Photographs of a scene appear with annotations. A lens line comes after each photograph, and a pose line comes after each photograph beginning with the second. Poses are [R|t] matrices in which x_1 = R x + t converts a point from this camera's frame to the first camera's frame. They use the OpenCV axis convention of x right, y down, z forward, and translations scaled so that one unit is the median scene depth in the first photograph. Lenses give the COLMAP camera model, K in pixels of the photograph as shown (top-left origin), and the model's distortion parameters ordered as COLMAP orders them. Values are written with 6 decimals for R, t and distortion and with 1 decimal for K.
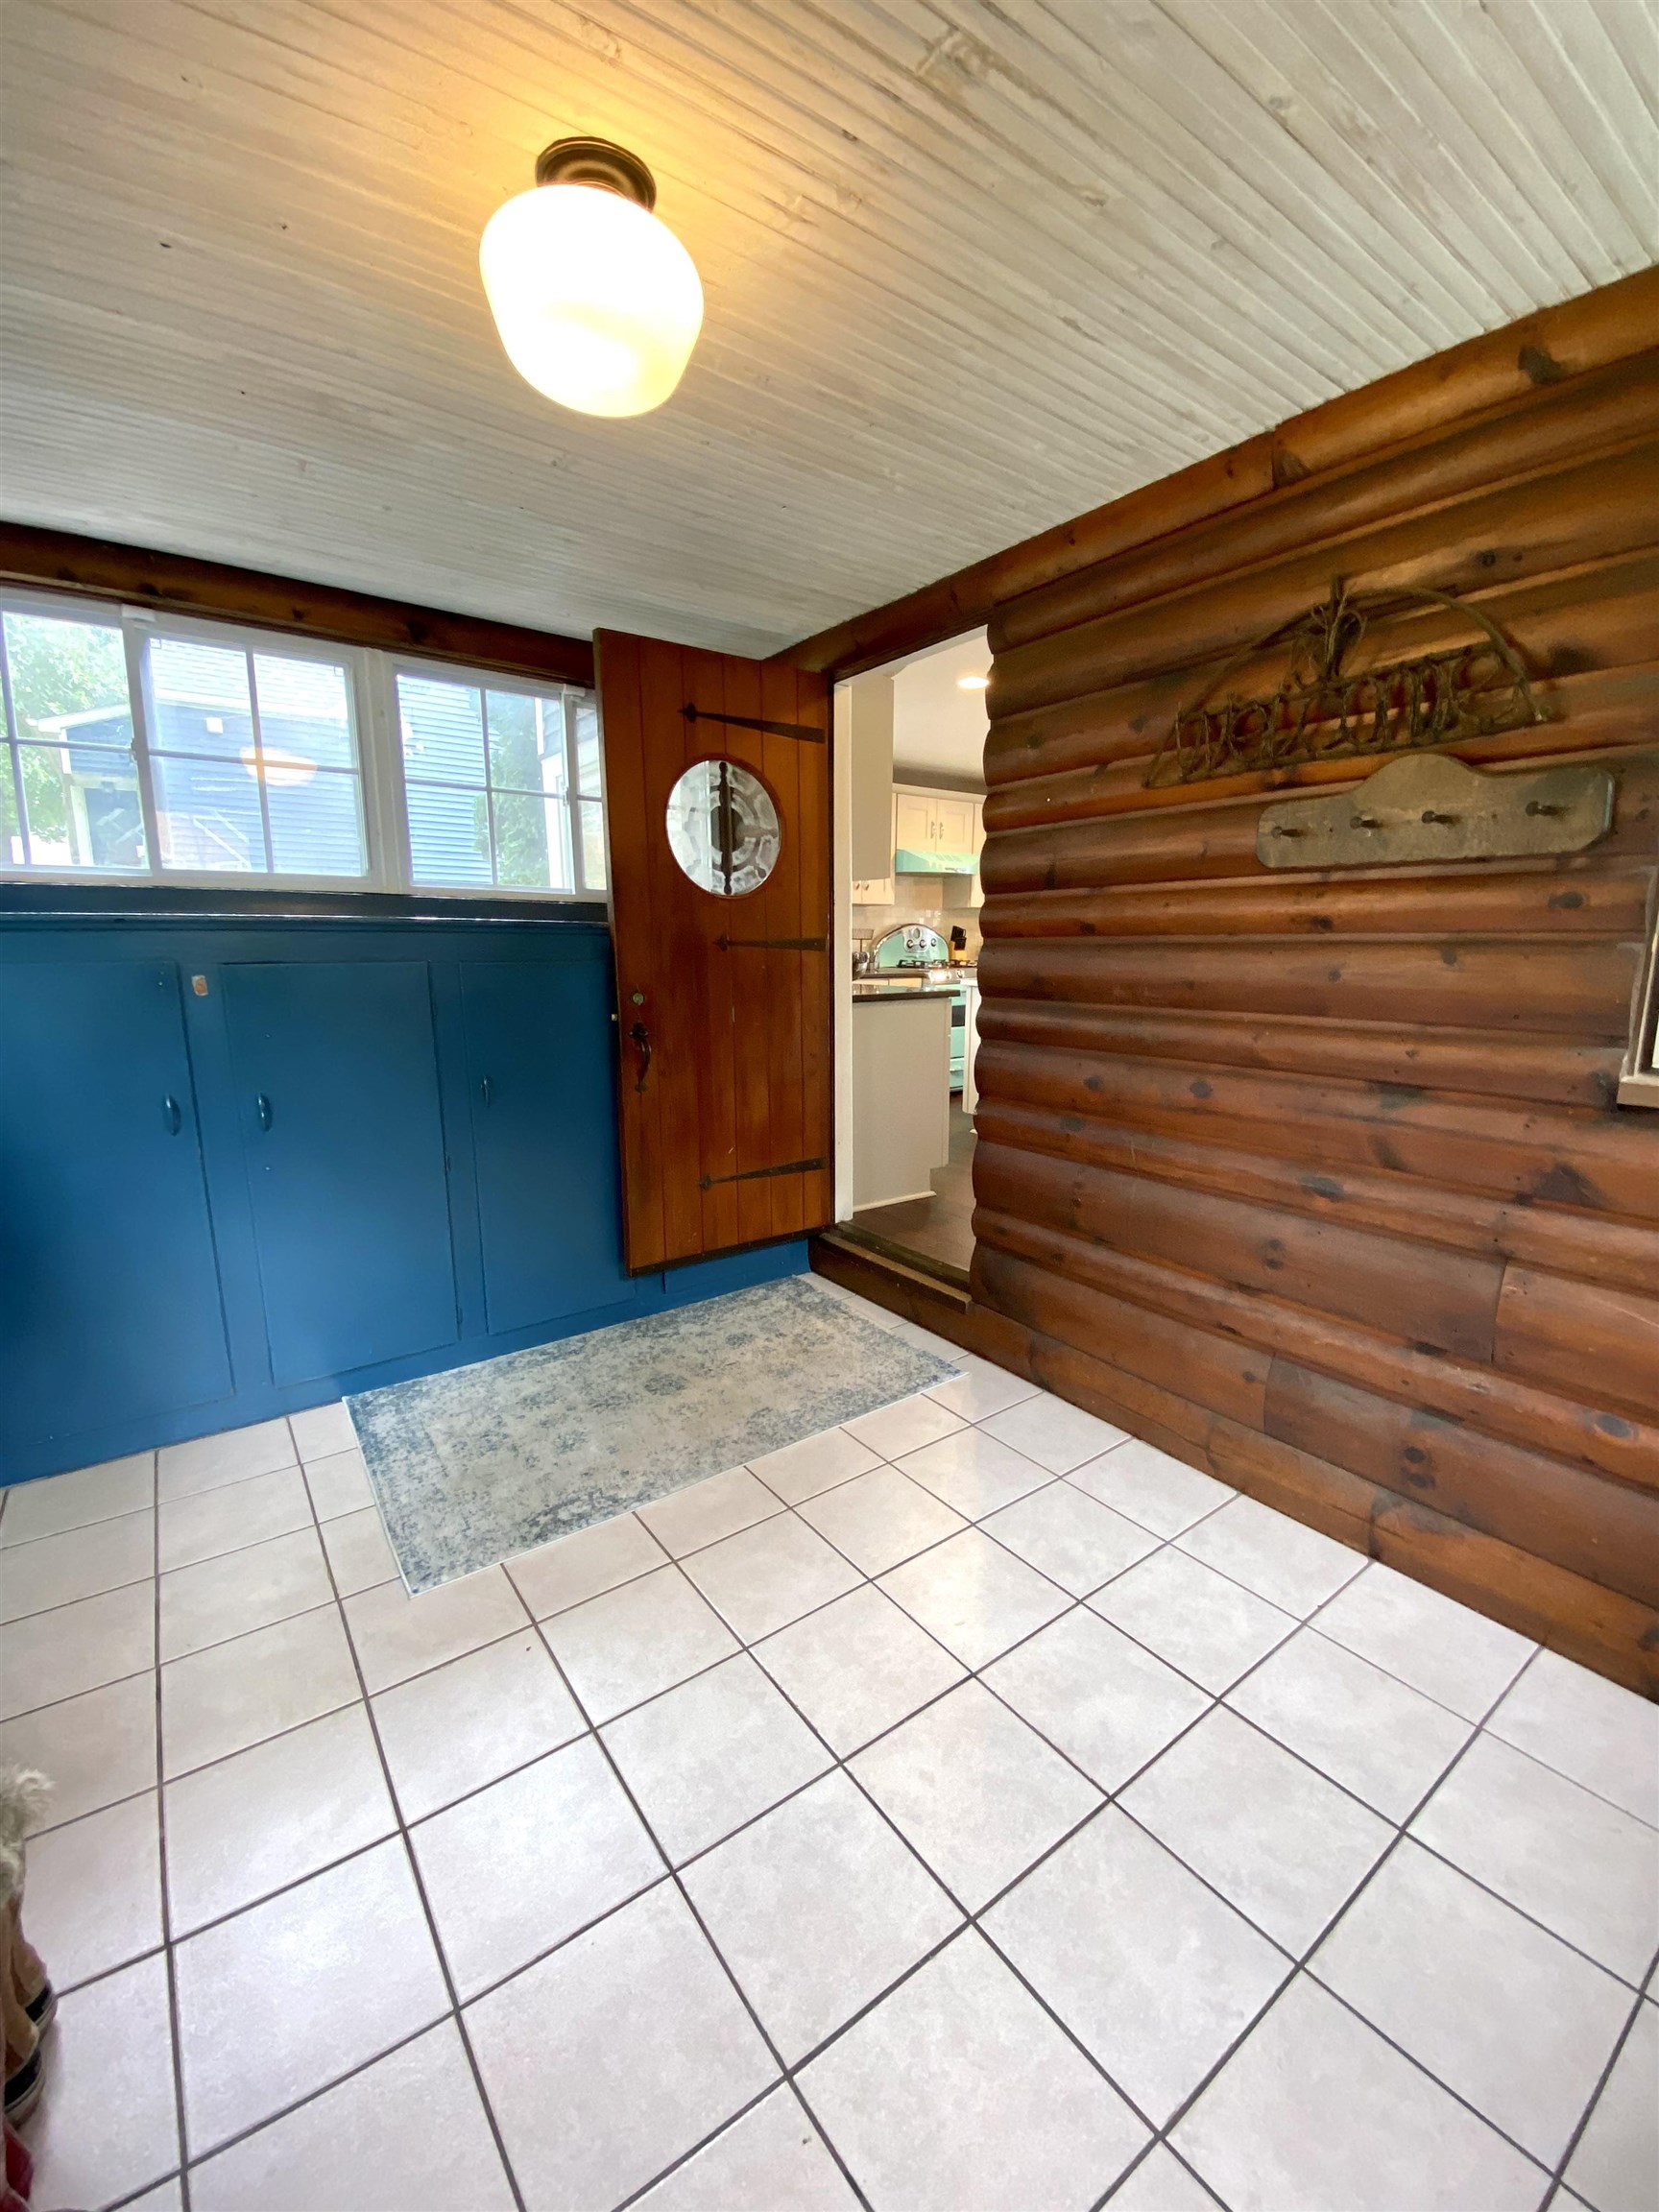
lens RADIAL K [[903.2, 0, 818.1], [0, 903.2, 1110.1], [0, 0, 1]] dist [0.000833, 0.000004]
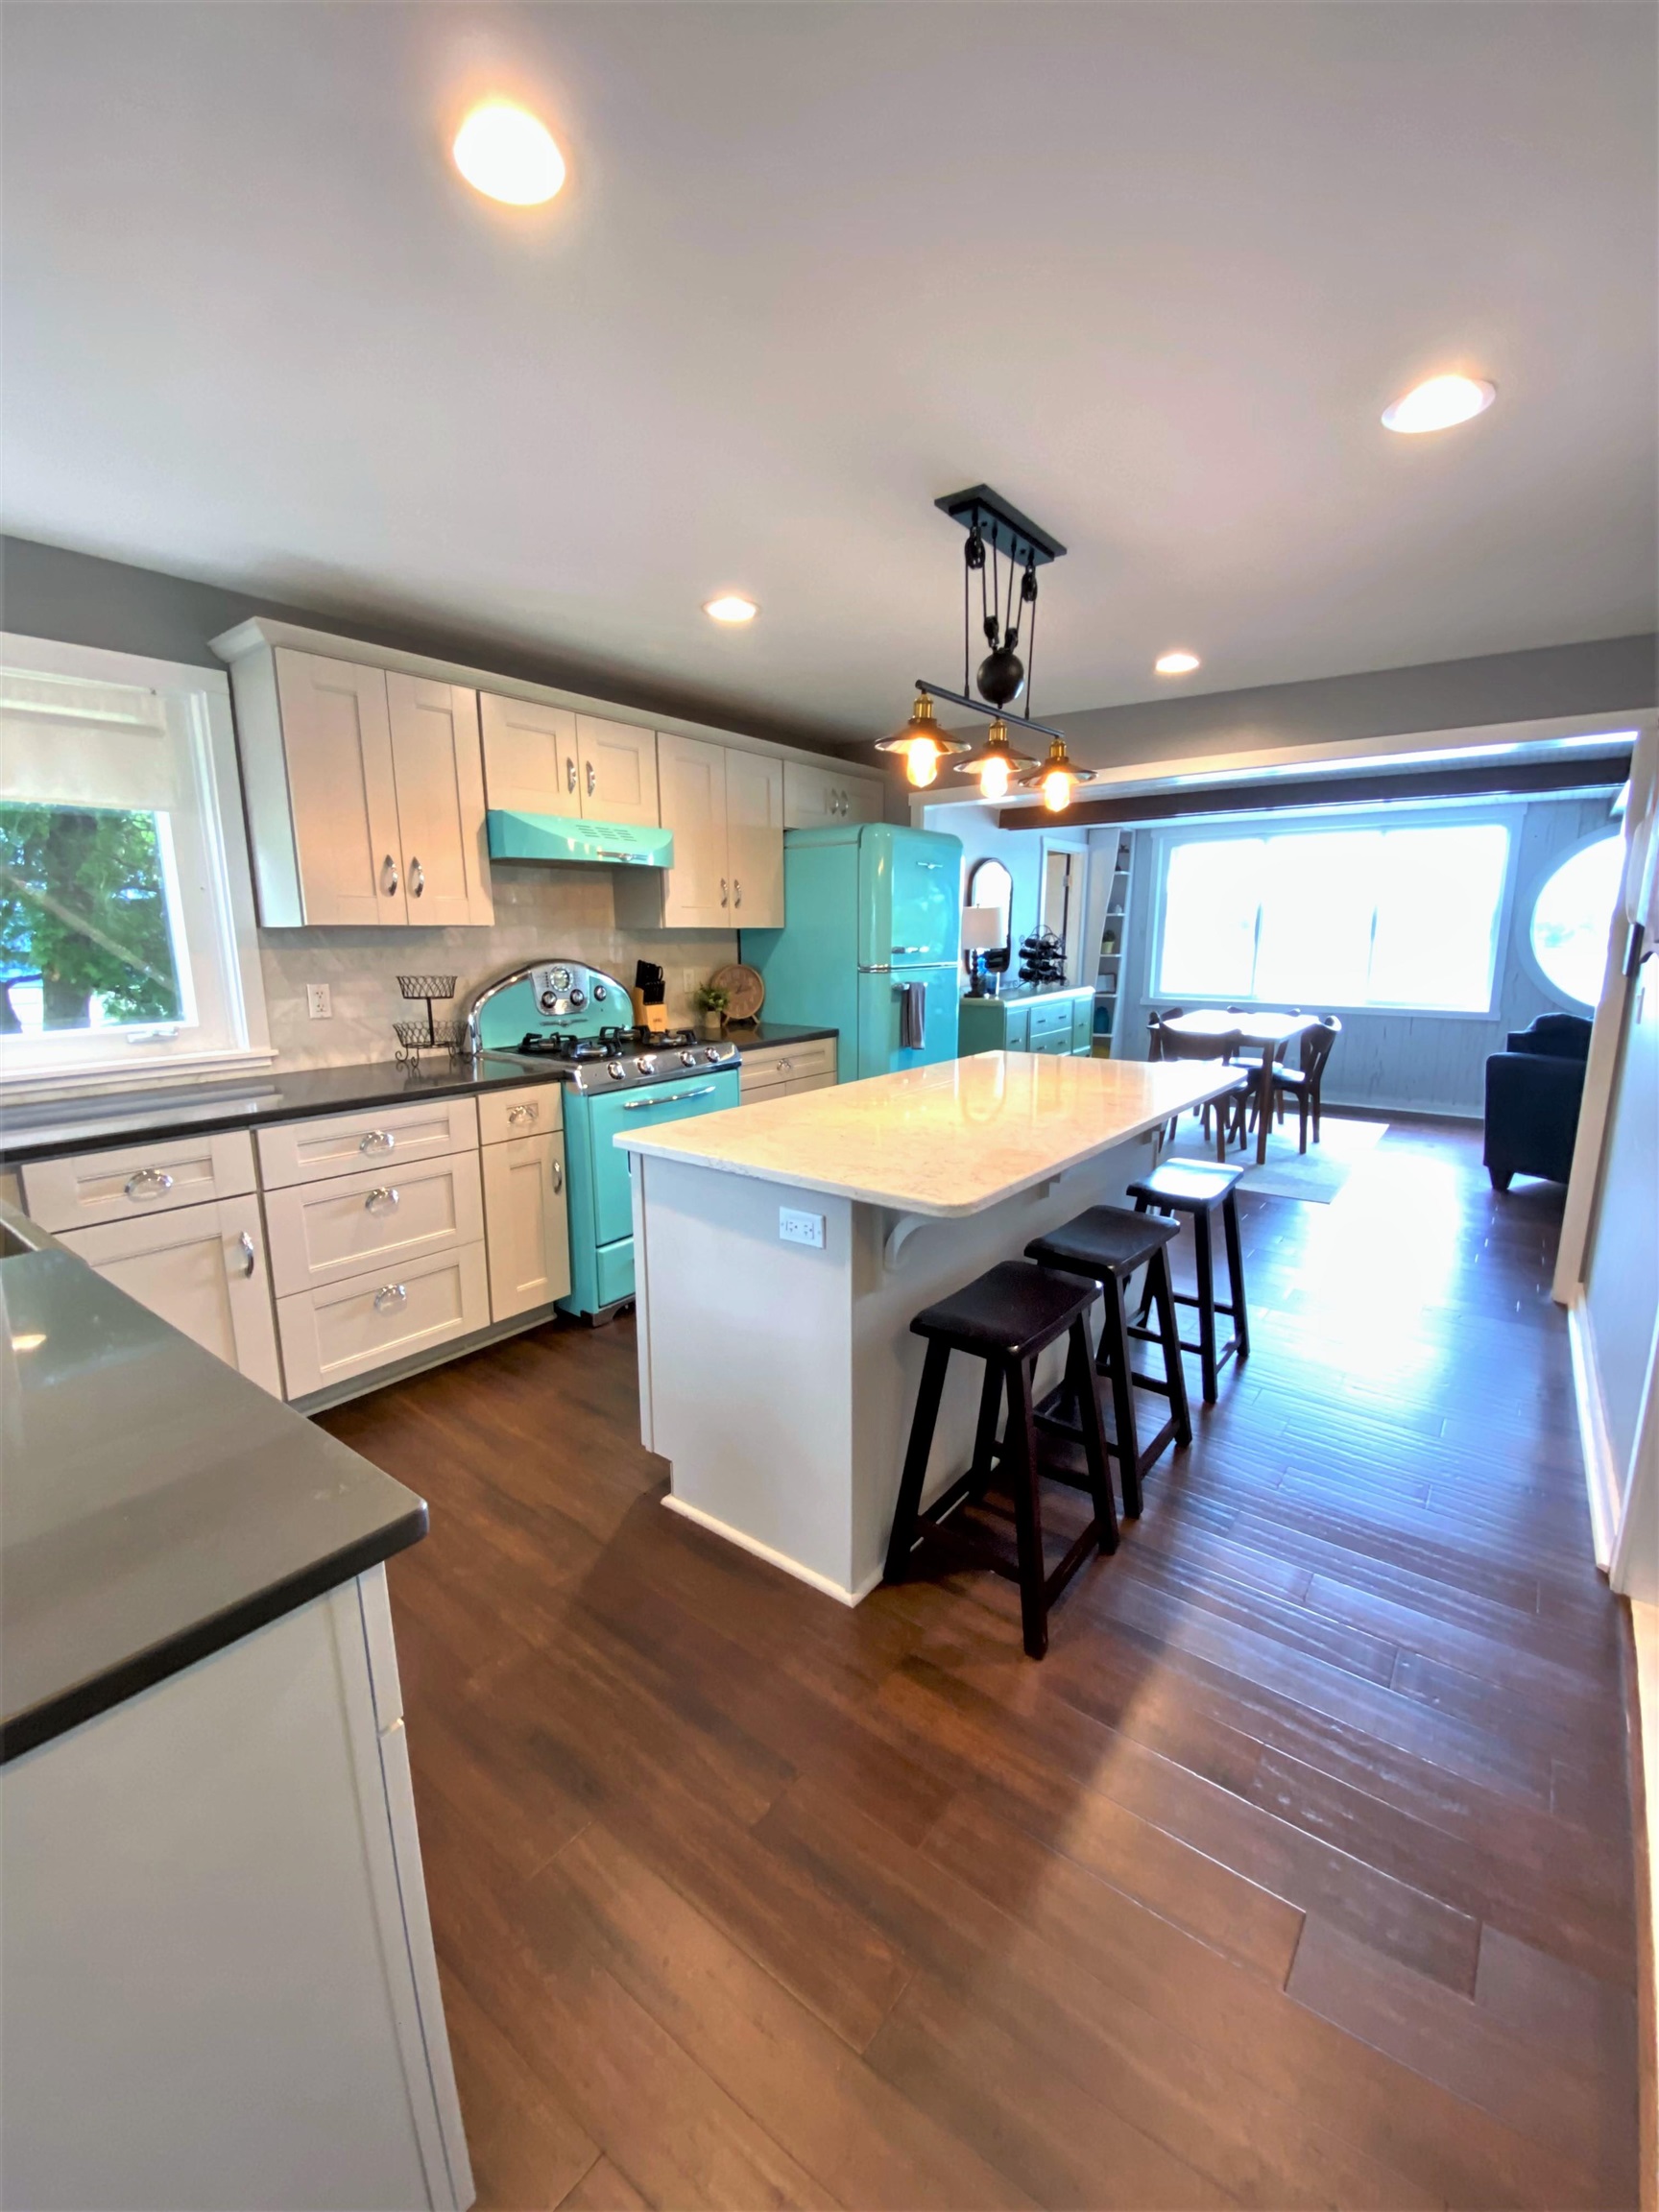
lens RADIAL K [[903.2, 0, 840.7], [0, 903.2, 1109.0], [0, 0, 1]] dist [0.000833, 0.000004]
pose [[0.959443, -0.060768, 0.275273, 0.116258], [0.064198, 0.997931, -0.003458, -0.108630], [-0.274494, 0.020989, 0.961360, 0.457984]]
